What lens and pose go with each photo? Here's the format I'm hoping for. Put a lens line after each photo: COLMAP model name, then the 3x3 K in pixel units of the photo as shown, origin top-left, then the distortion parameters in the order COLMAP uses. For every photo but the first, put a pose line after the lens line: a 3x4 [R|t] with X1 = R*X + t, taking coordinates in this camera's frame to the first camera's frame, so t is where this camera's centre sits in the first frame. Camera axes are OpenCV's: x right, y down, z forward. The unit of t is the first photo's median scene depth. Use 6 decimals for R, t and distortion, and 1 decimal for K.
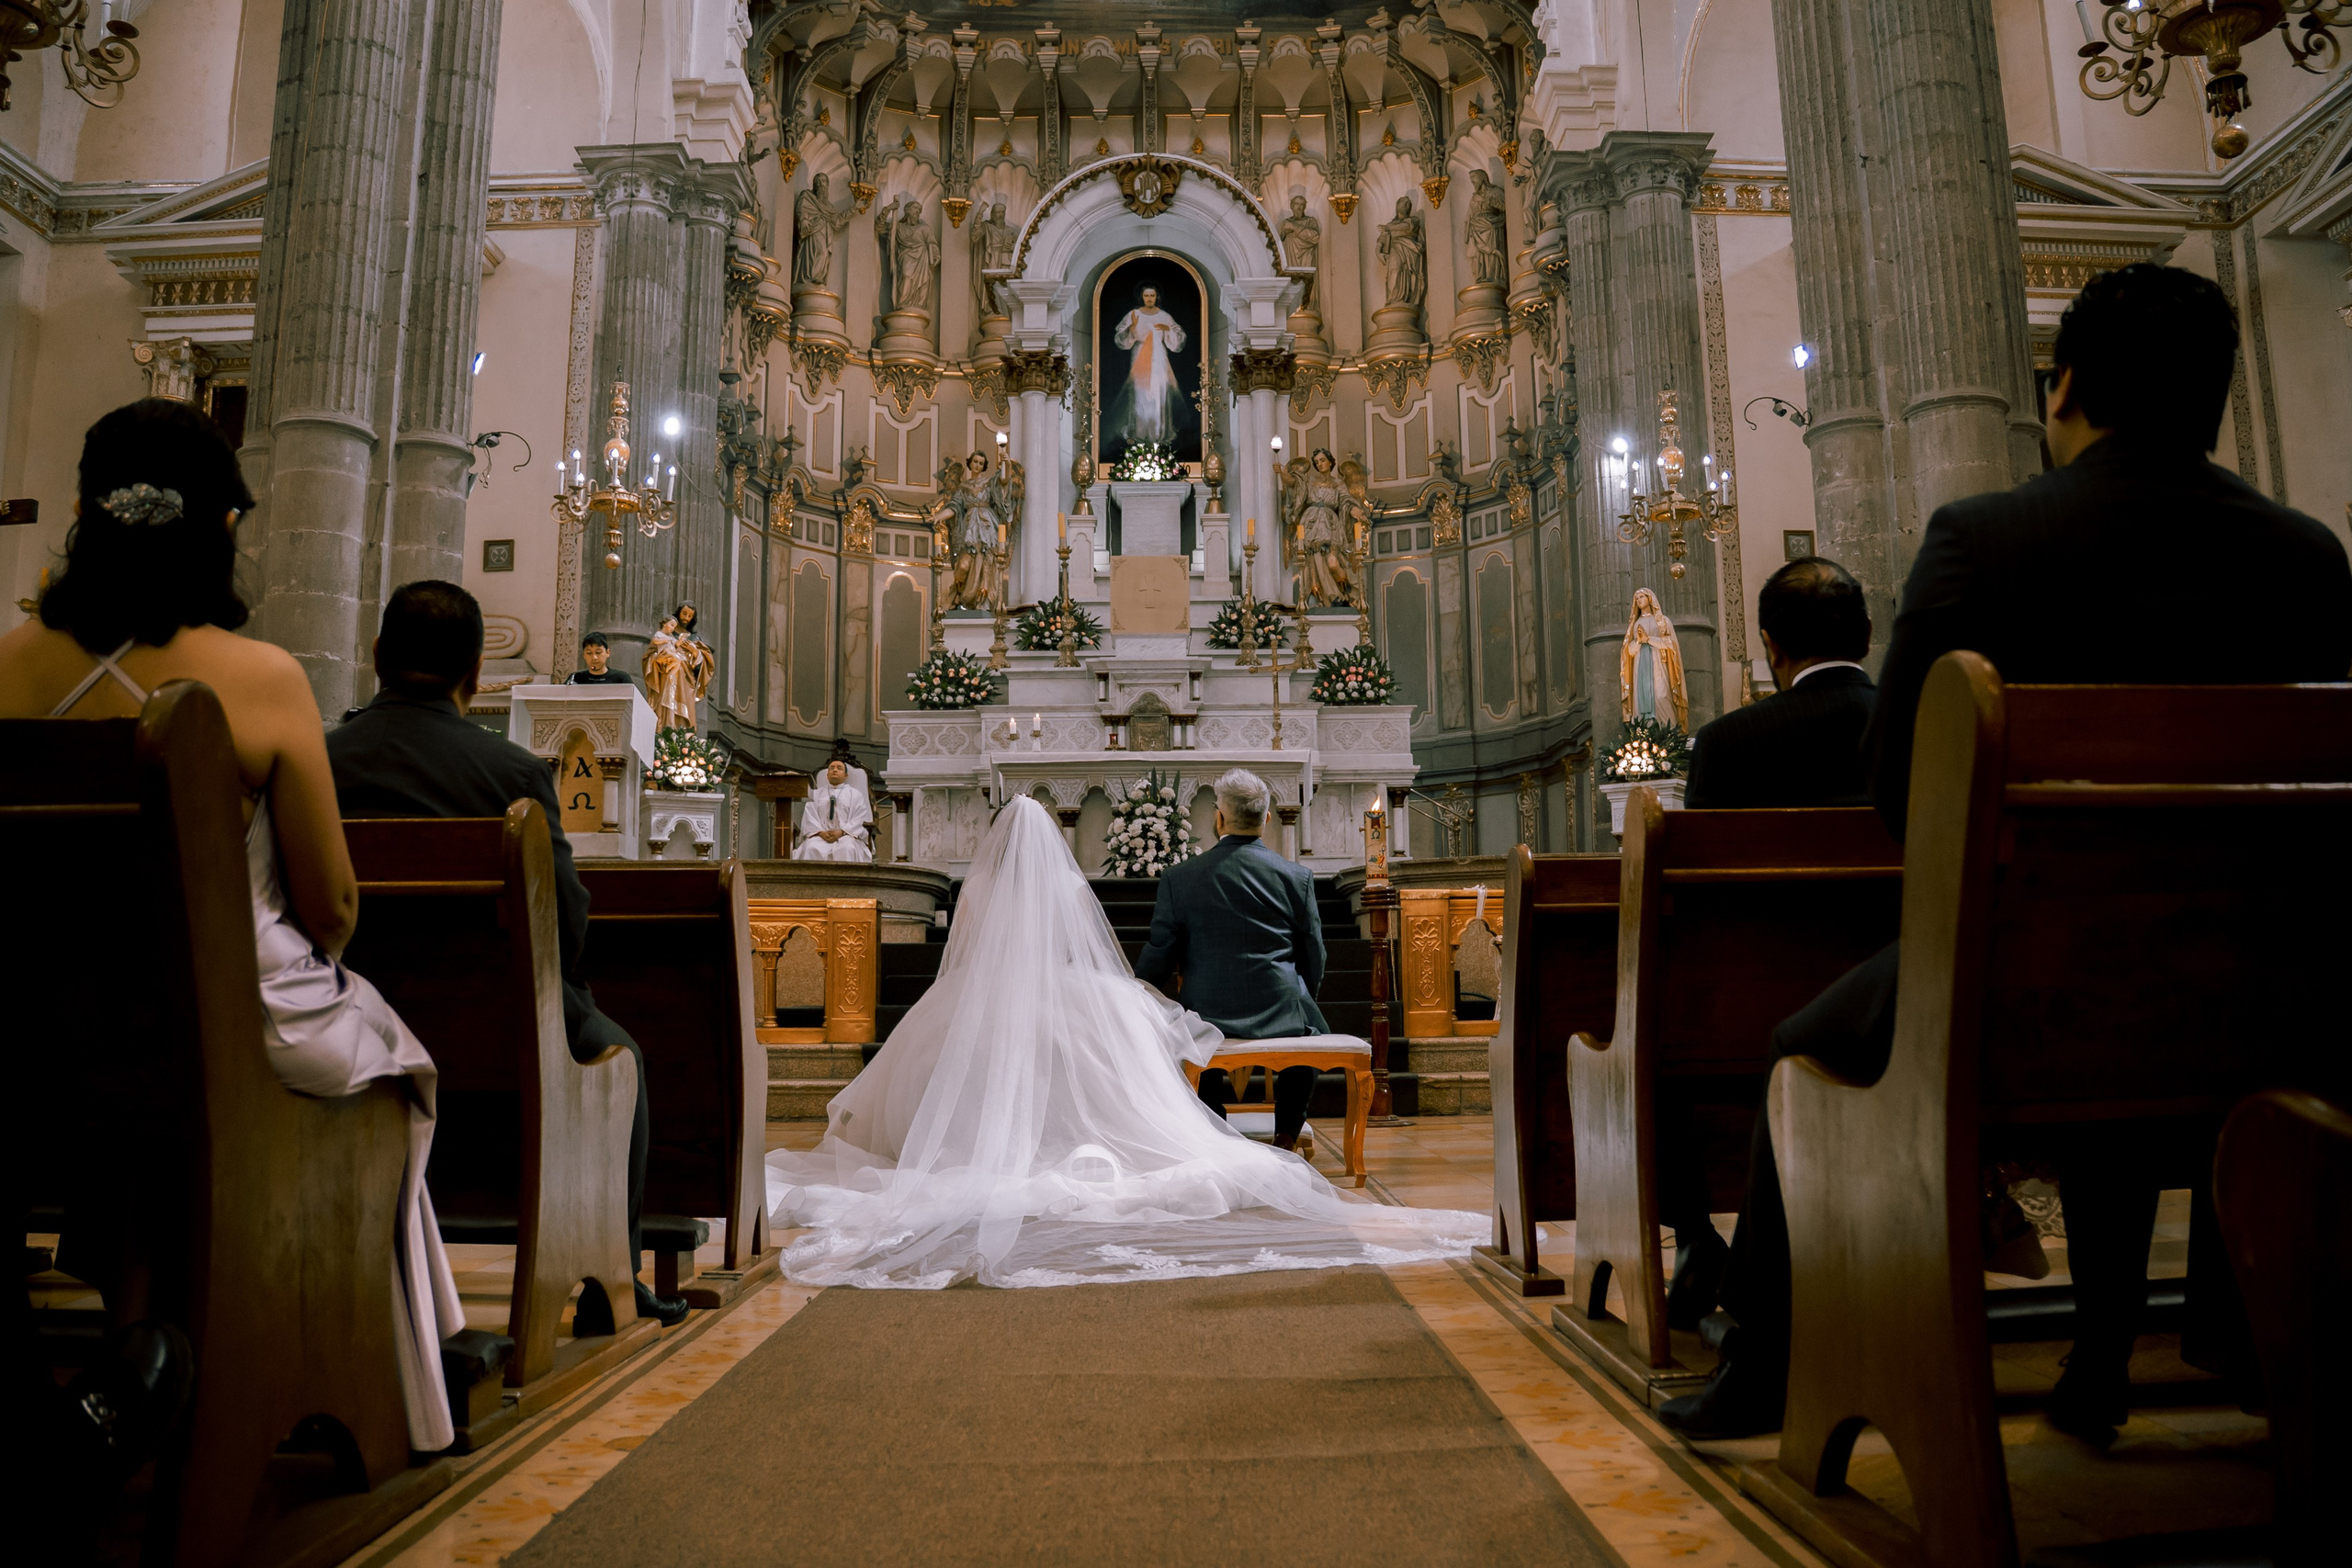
lens RADIAL K [[1859.9, 0, 1176.0], [0, 1859.9, 784.0], [0, 0, 1]] dist [-0.200143, 0.112392]
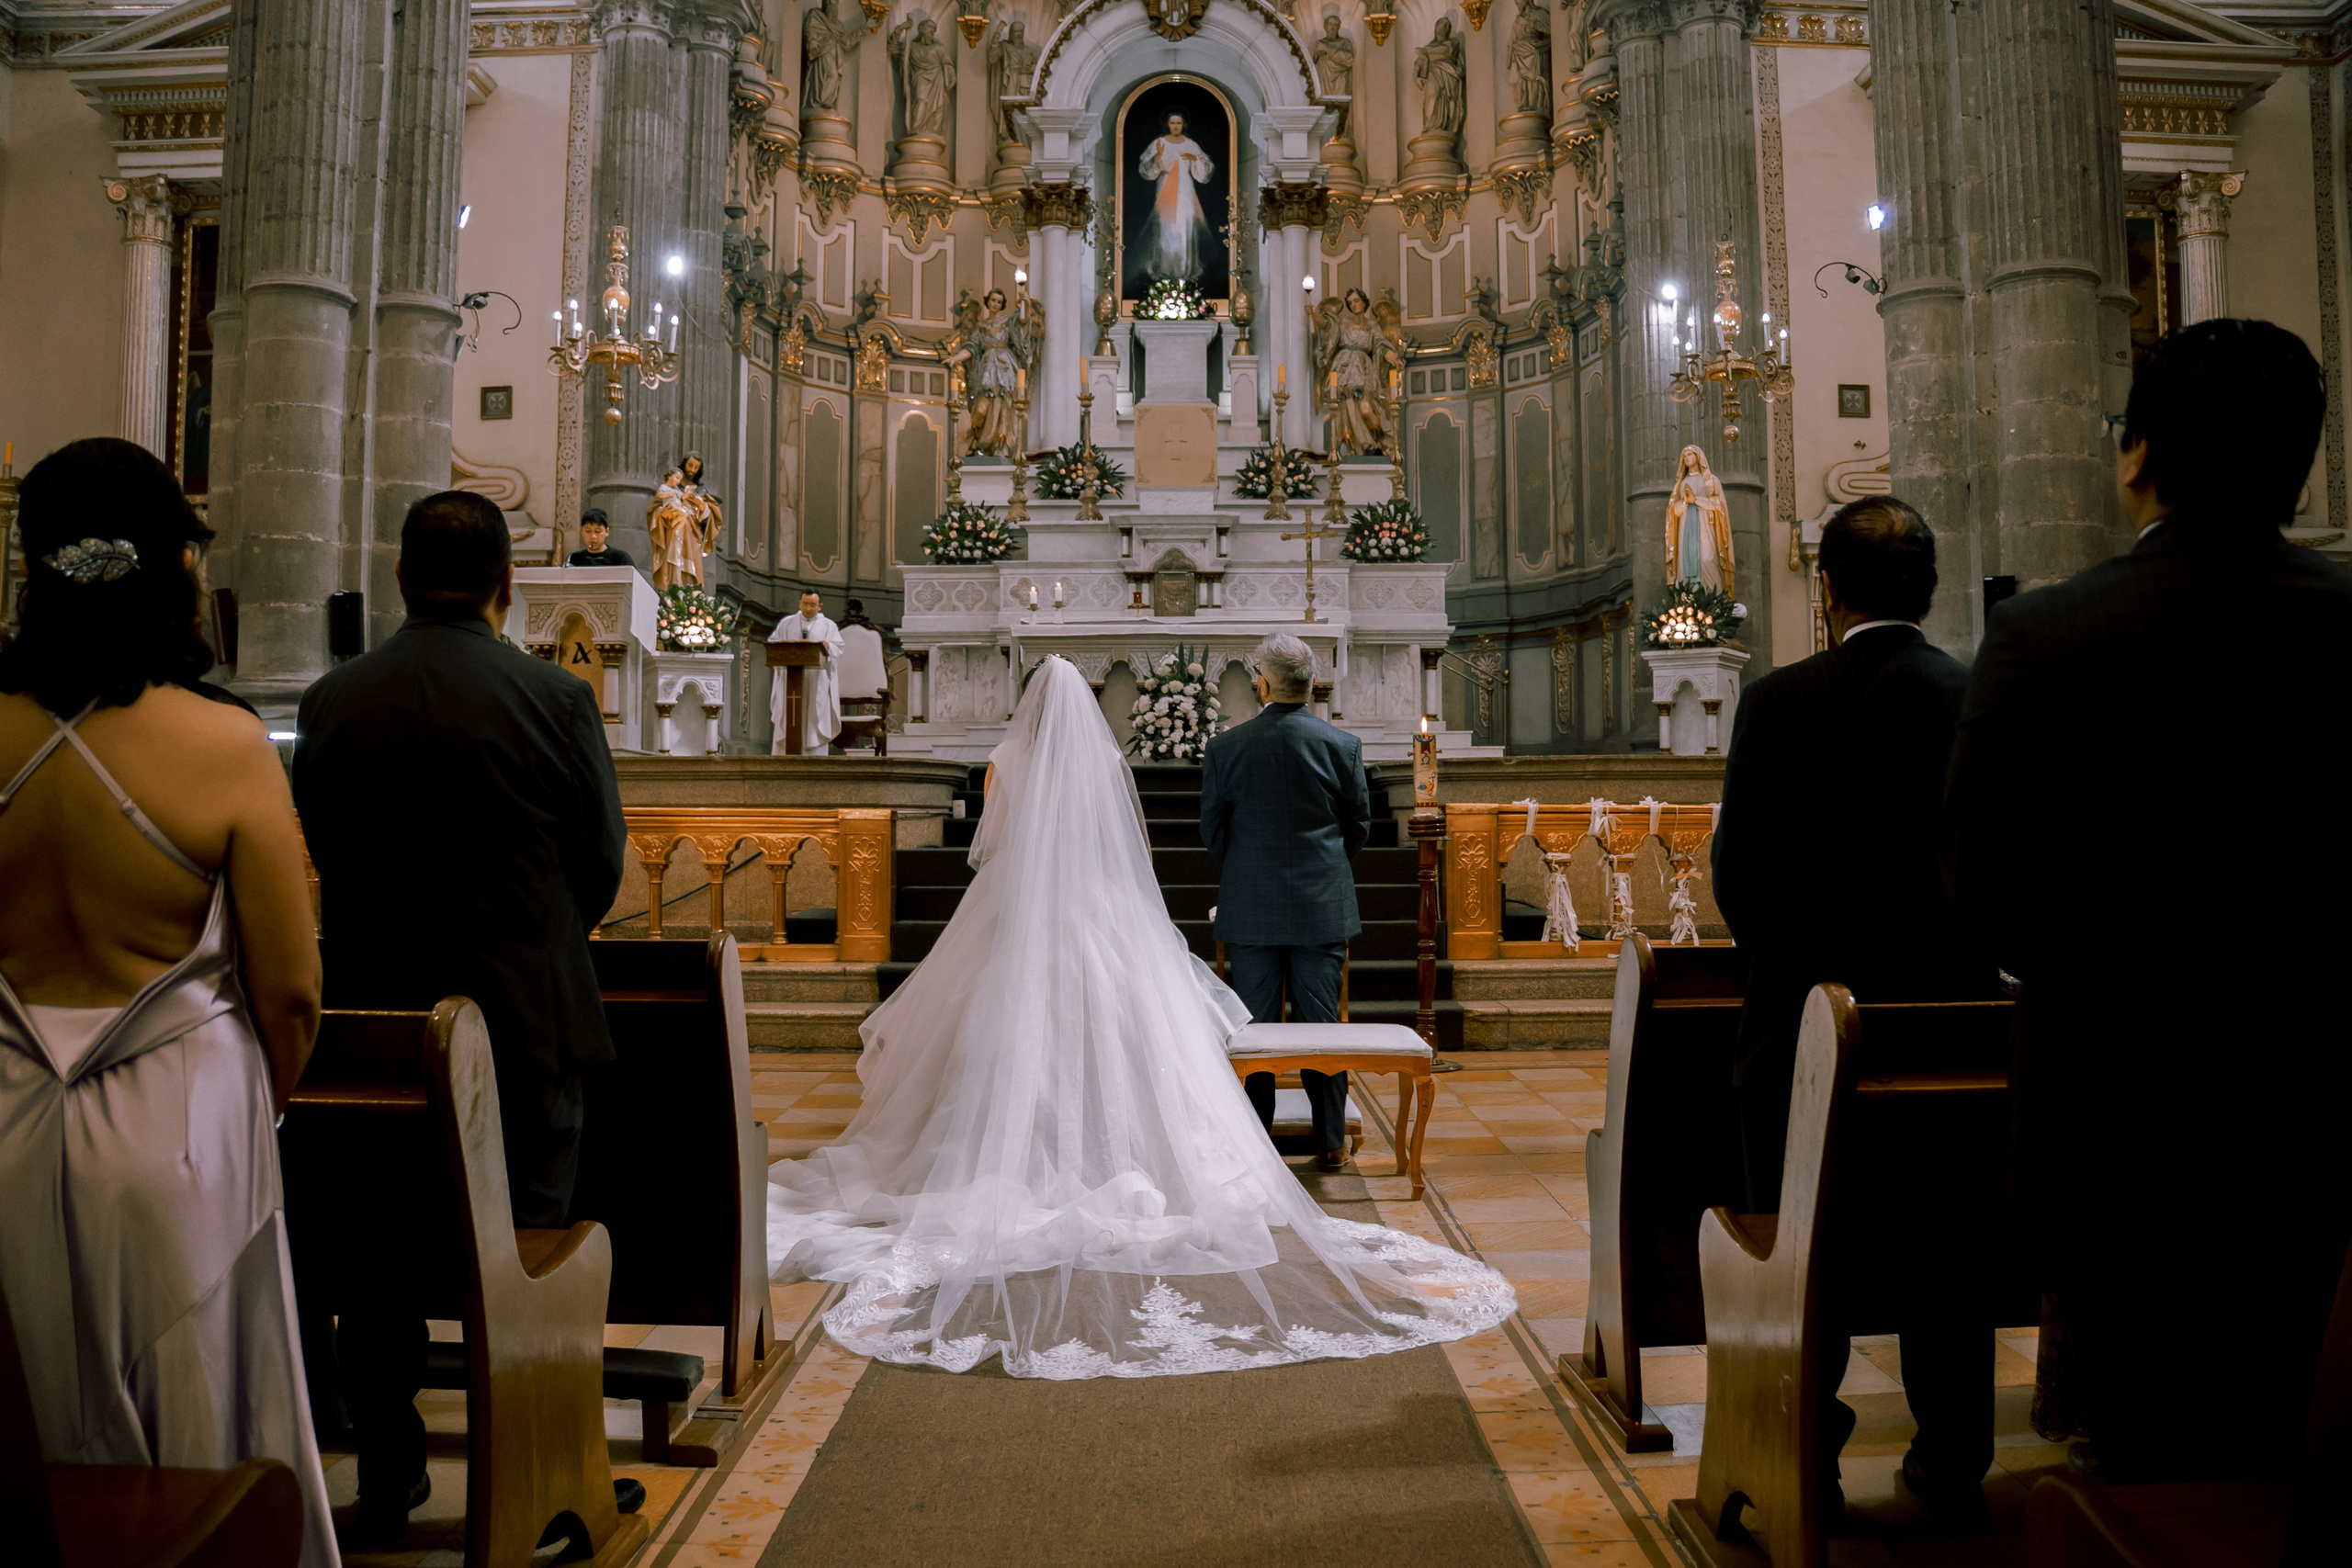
lens RADIAL K [[1864.8, 0, 1176.0], [0, 1864.8, 784.0], [0, 0, 1]] dist [-0.202012, 0.120280]
pose [[0.999936, 0.007377, -0.008605, -0.004137], [-0.006469, 0.994845, 0.101197, -0.023505], [0.009307, -0.101135, 0.994829, 0.029714]]
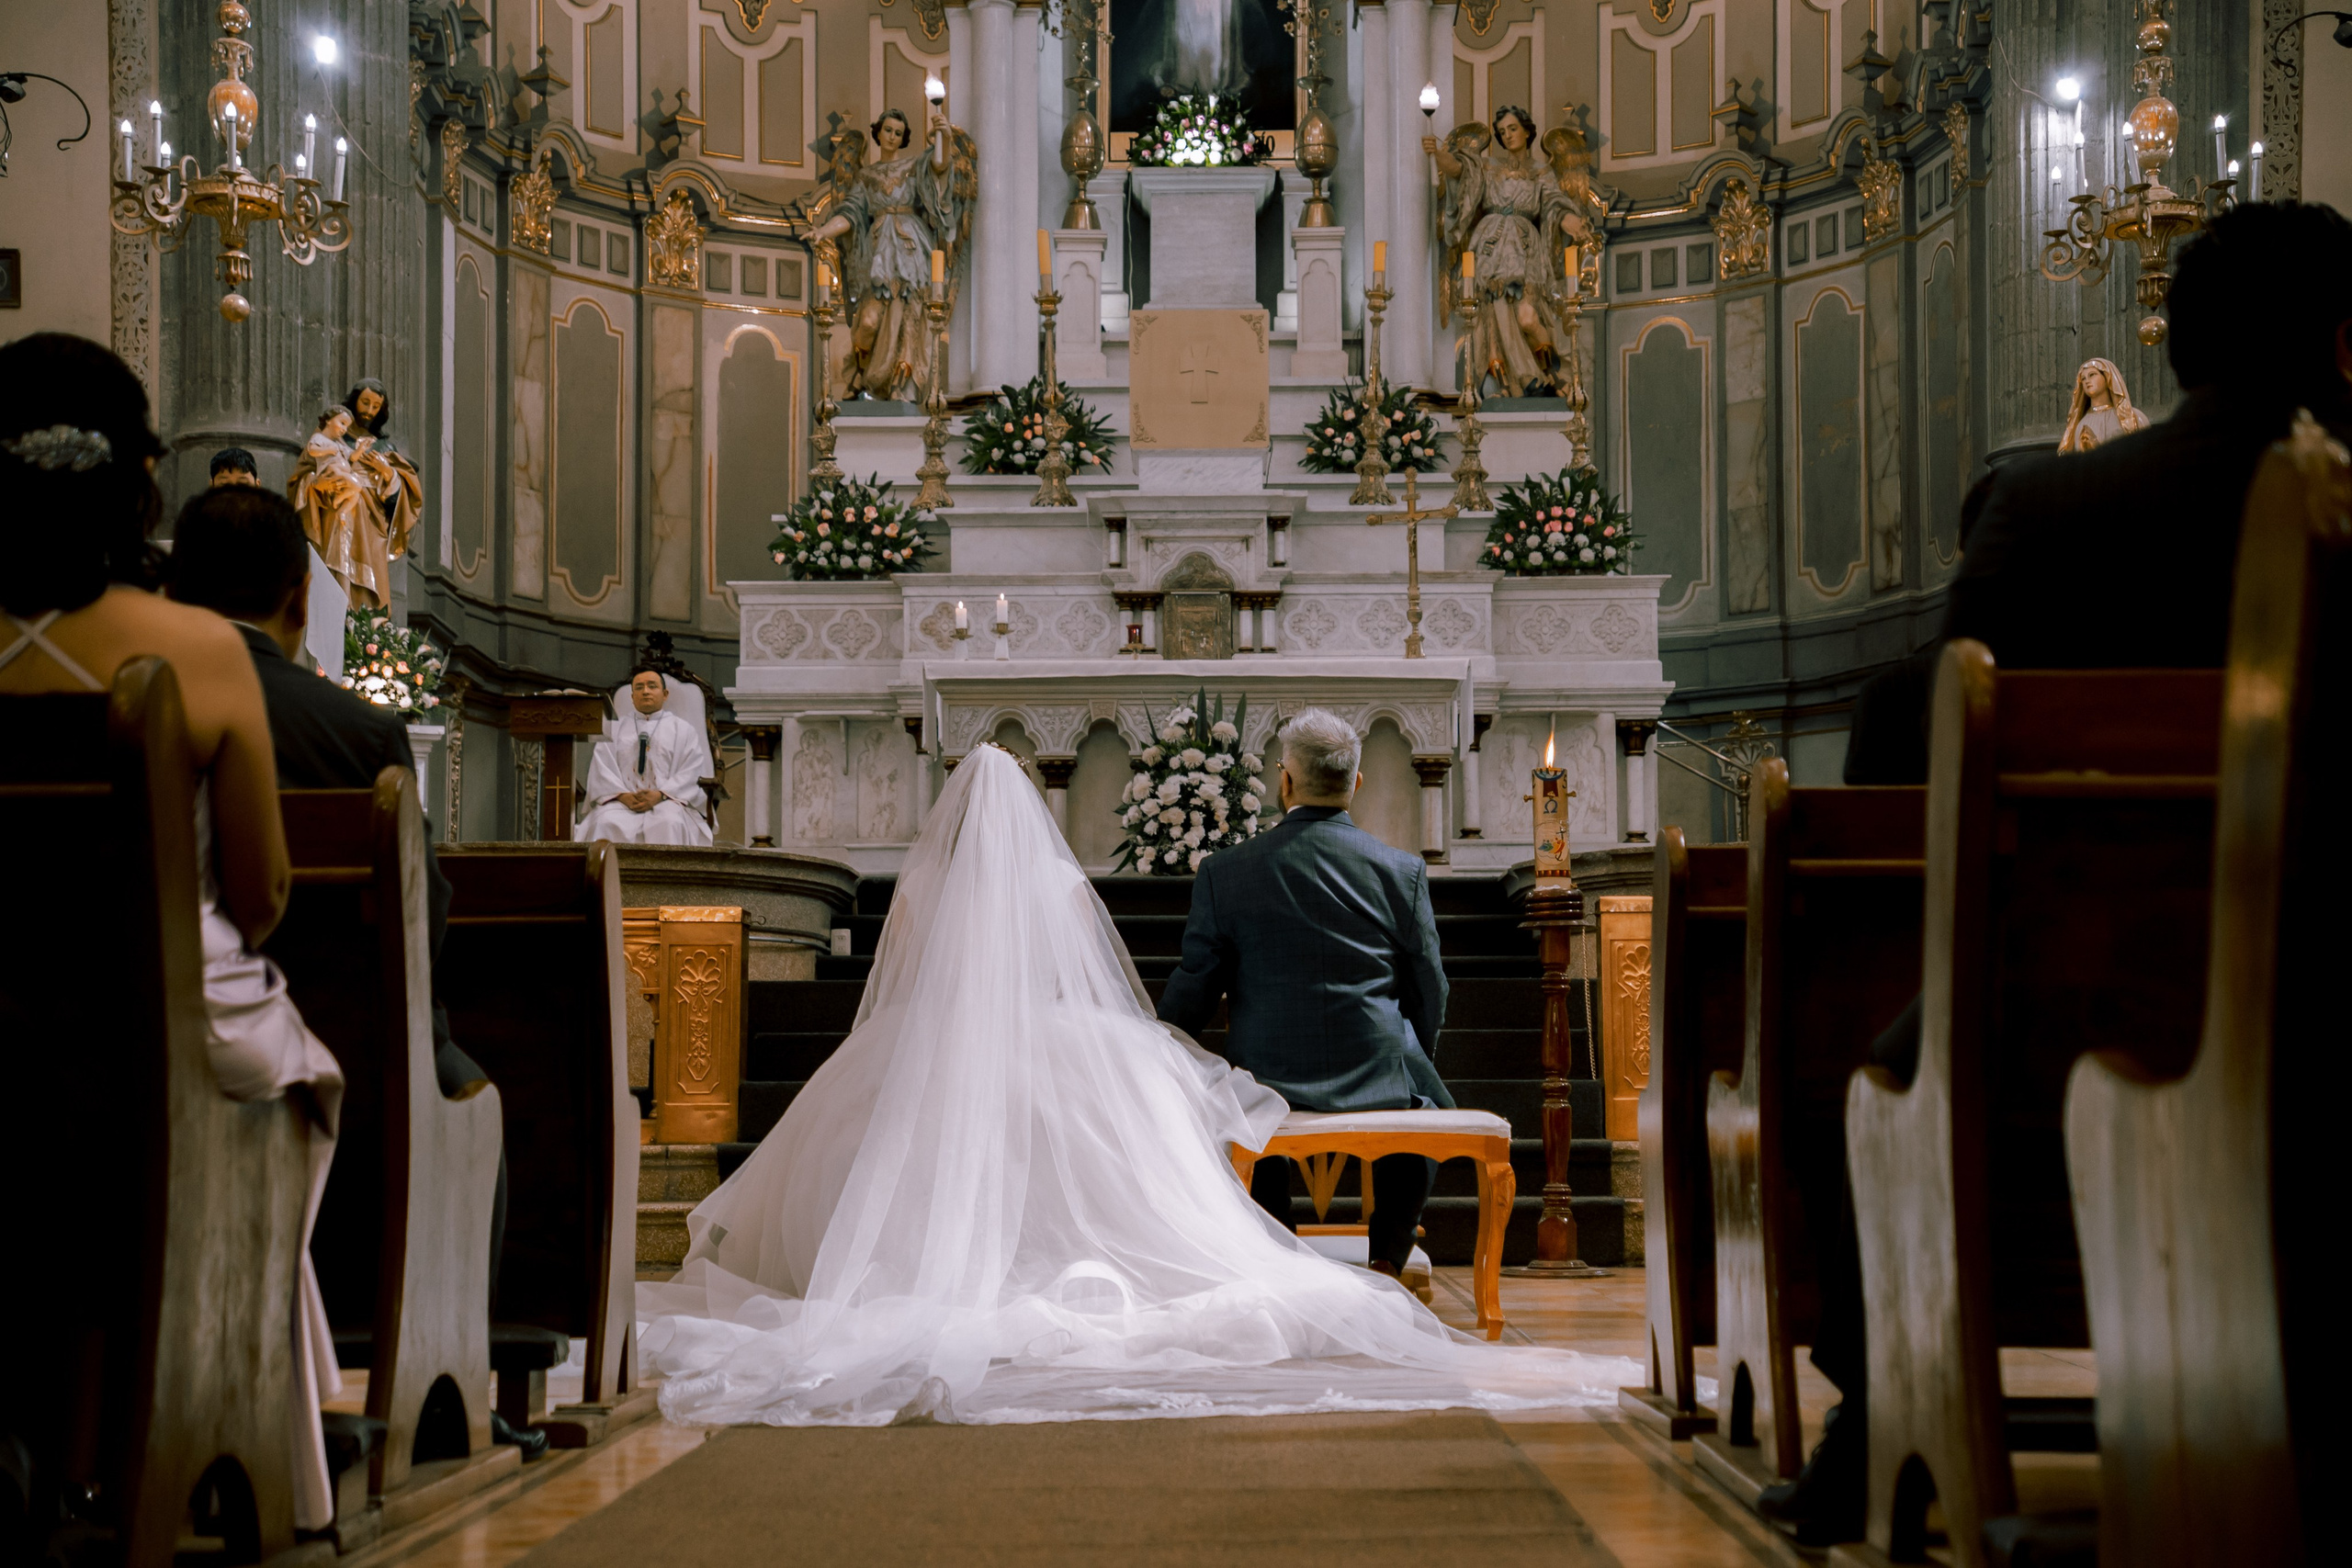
lens RADIAL K [[3530.5, 0, 1176.0], [0, 3530.5, 784.0], [0, 0, 1]] dist [0.181020, 0.922966]
pose [[0.999728, 0.004906, -0.022800, 0.003914], [-0.004371, 0.999715, 0.023456, -0.003240], [0.022909, -0.023350, 0.999465, -0.081730]]
